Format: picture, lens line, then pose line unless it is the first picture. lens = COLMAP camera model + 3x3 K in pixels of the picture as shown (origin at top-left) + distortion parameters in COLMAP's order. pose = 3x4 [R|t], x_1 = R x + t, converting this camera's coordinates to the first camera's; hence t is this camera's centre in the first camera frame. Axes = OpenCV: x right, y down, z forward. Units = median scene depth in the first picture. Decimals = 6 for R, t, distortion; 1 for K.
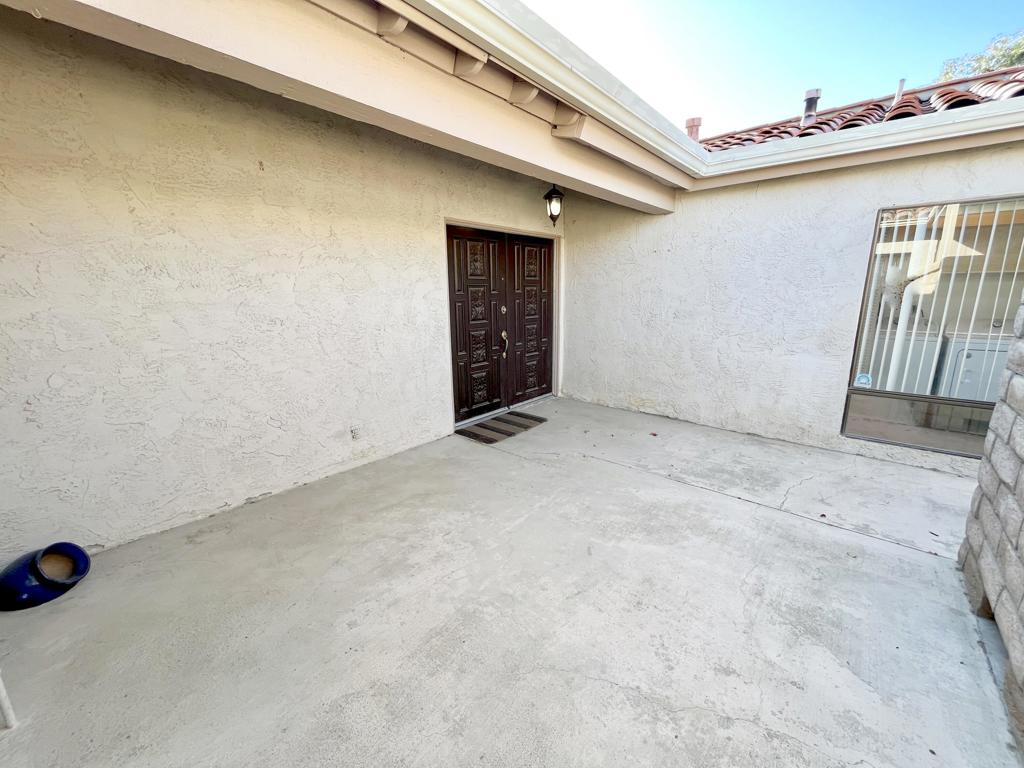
lens RADIAL K [[413.1, 0, 511.3], [0, 413.1, 384.6], [0, 0, 1]] dist [-0.004074, 0.000731]
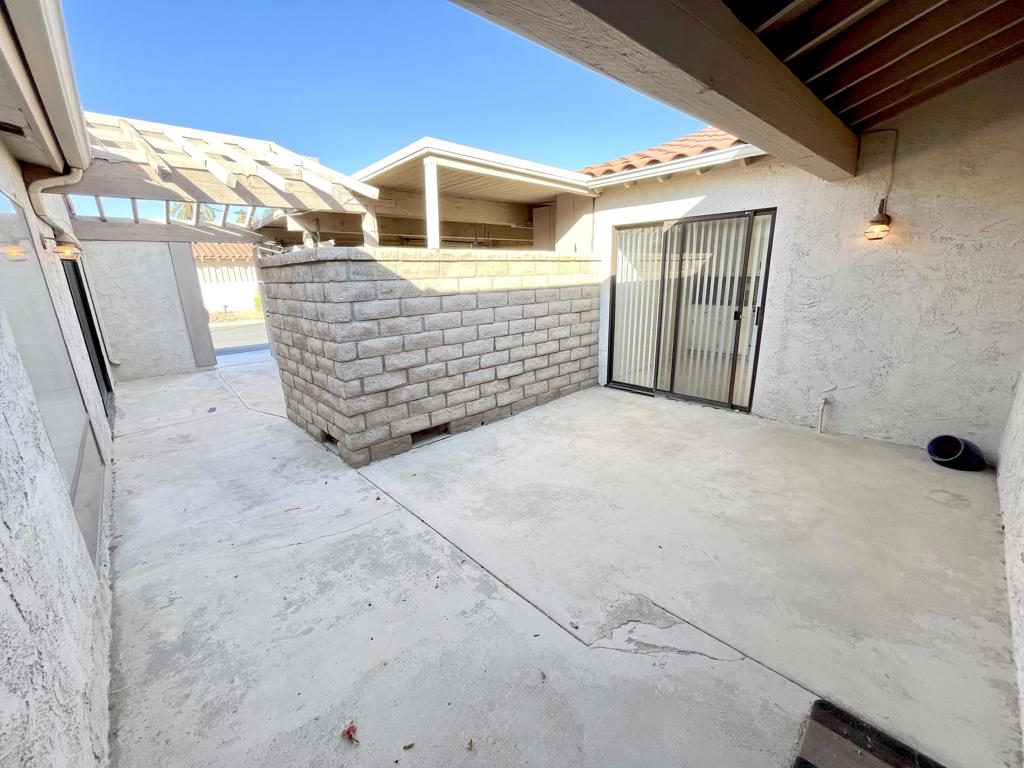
lens RADIAL K [[413.1, 0, 511.3], [0, 413.1, 384.6], [0, 0, 1]] dist [-0.004074, 0.000731]
pose [[-0.993132, 0.006390, 0.116823, 0.201843], [0.060289, 0.883683, 0.464187, -0.337485], [-0.100268, 0.468042, -0.878000, 1.354441]]
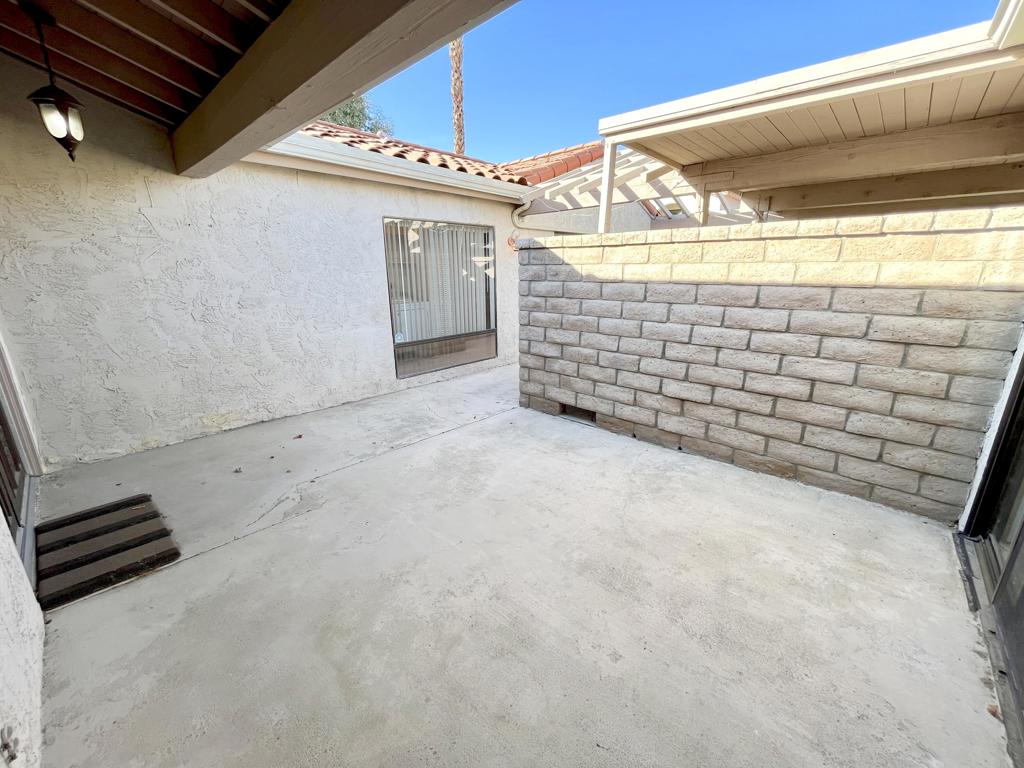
lens RADIAL K [[413.1, 0, 511.3], [0, 413.1, 384.6], [0, 0, 1]] dist [-0.004074, 0.000731]
pose [[0.035884, -0.260658, 0.964764, -0.561343], [0.224314, 0.942853, 0.246395, -0.122598], [-0.973856, 0.207569, 0.092302, 0.518912]]
